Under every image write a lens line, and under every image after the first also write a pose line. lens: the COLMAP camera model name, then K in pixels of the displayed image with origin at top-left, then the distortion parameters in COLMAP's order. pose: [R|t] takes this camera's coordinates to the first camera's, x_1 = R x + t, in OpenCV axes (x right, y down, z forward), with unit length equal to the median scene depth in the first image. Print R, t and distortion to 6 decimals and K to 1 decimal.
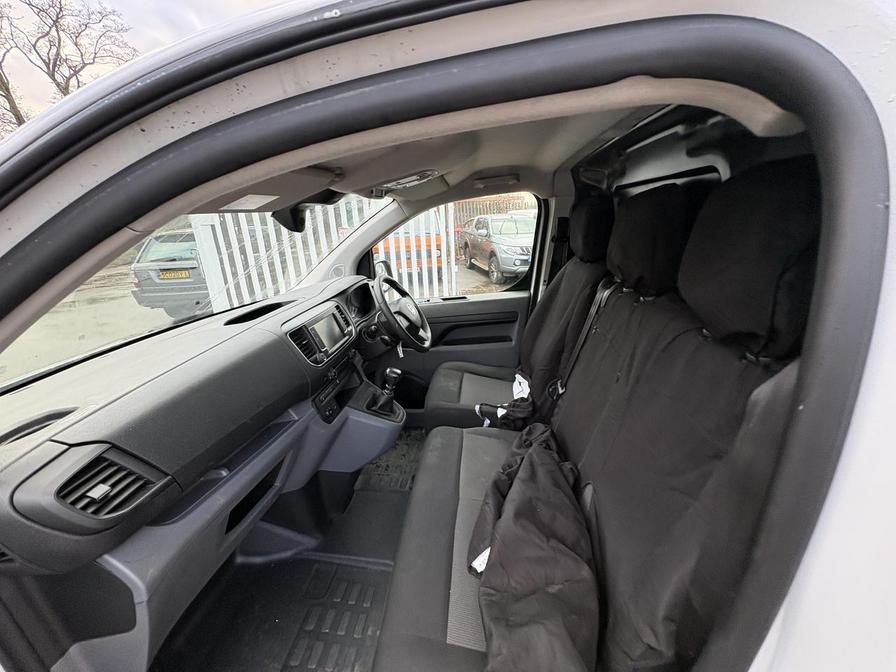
lens RADIAL K [[357.2, 0, 448.0], [0, 357.2, 336.0], [0, 0, 1]] dist [0.001307, -0.000154]
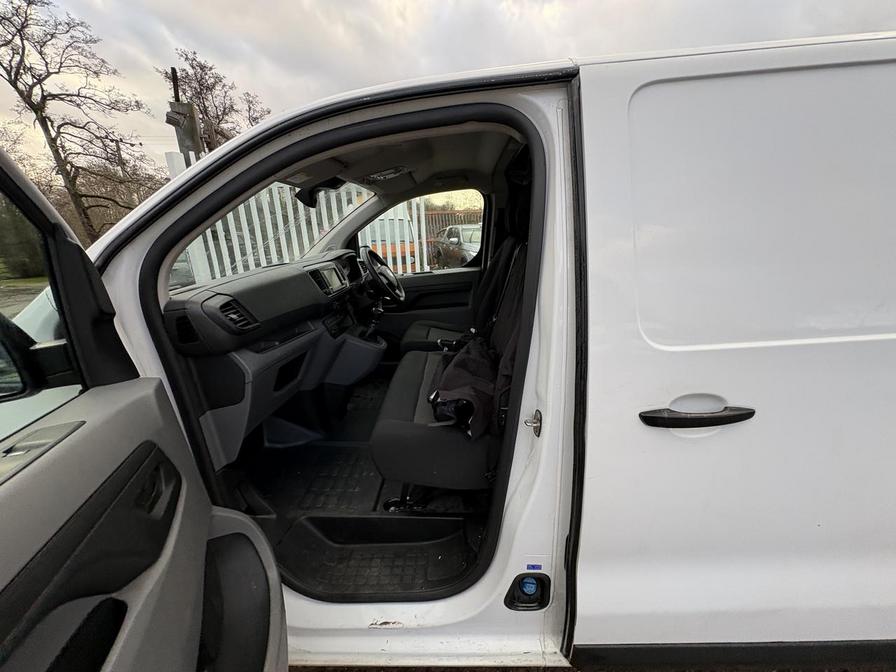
lens RADIAL K [[357.2, 0, 448.0], [0, 357.2, 336.0], [0, 0, 1]] dist [0.001307, -0.000154]
pose [[0.997635, -0.015143, 0.067052, 0.019284], [0.017564, 0.999209, -0.035669, 0.180862], [-0.066459, 0.036762, 0.997112, -0.293635]]
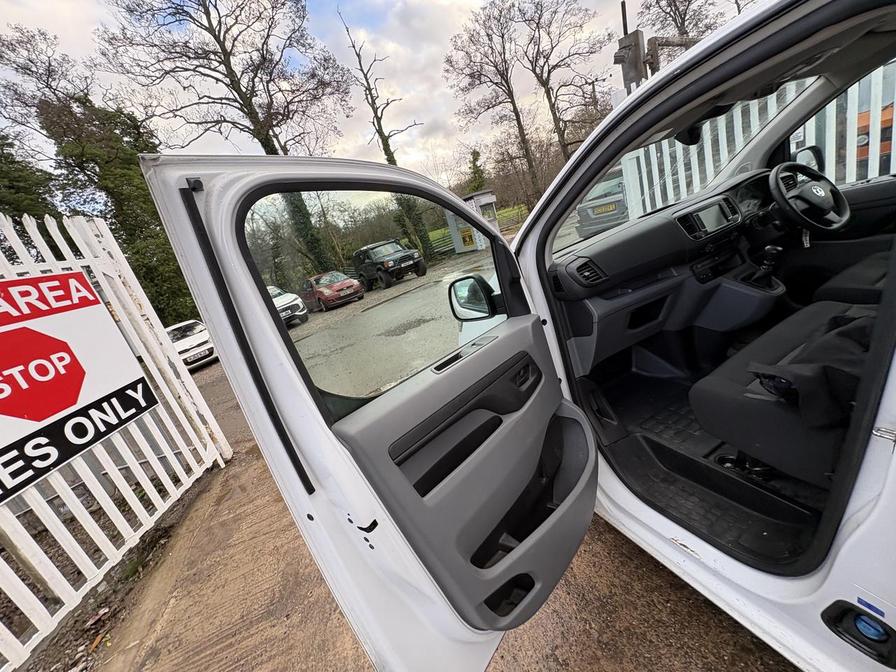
lens RADIAL K [[357.2, 0, 448.0], [0, 357.2, 336.0], [0, 0, 1]] dist [0.001307, -0.000154]
pose [[0.502569, 0.152017, -0.851067, 0.246116], [0.004604, 0.983935, 0.178469, 0.117464], [0.864525, -0.093611, 0.493796, -0.364728]]
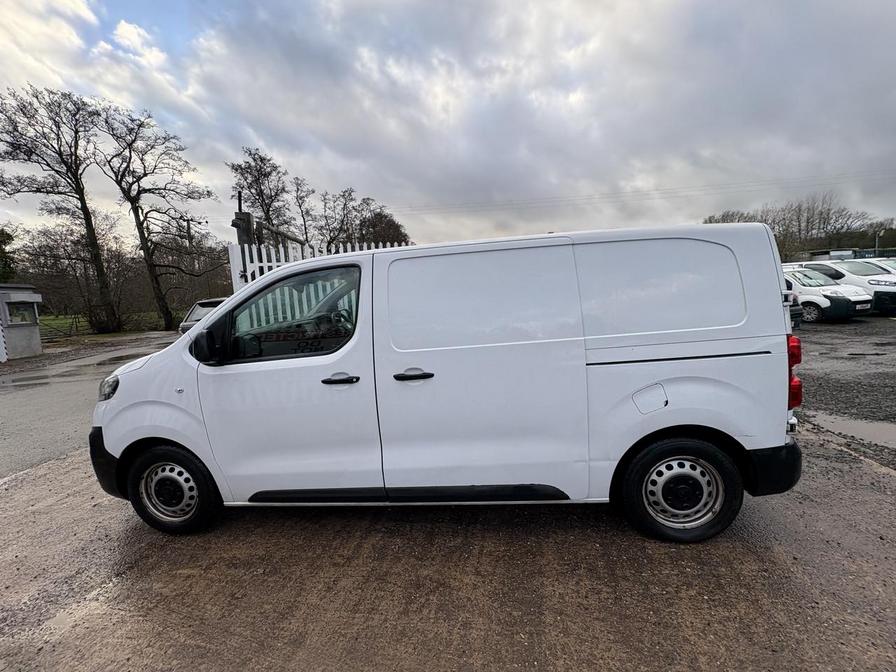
lens RADIAL K [[357.2, 0, 448.0], [0, 357.2, 336.0], [0, 0, 1]] dist [0.001307, -0.000154]
pose [[0.999894, -0.008210, -0.012016, 0.481242], [0.005806, 0.982167, -0.187922, 0.360945], [0.013344, 0.187832, 0.982110, -1.057093]]
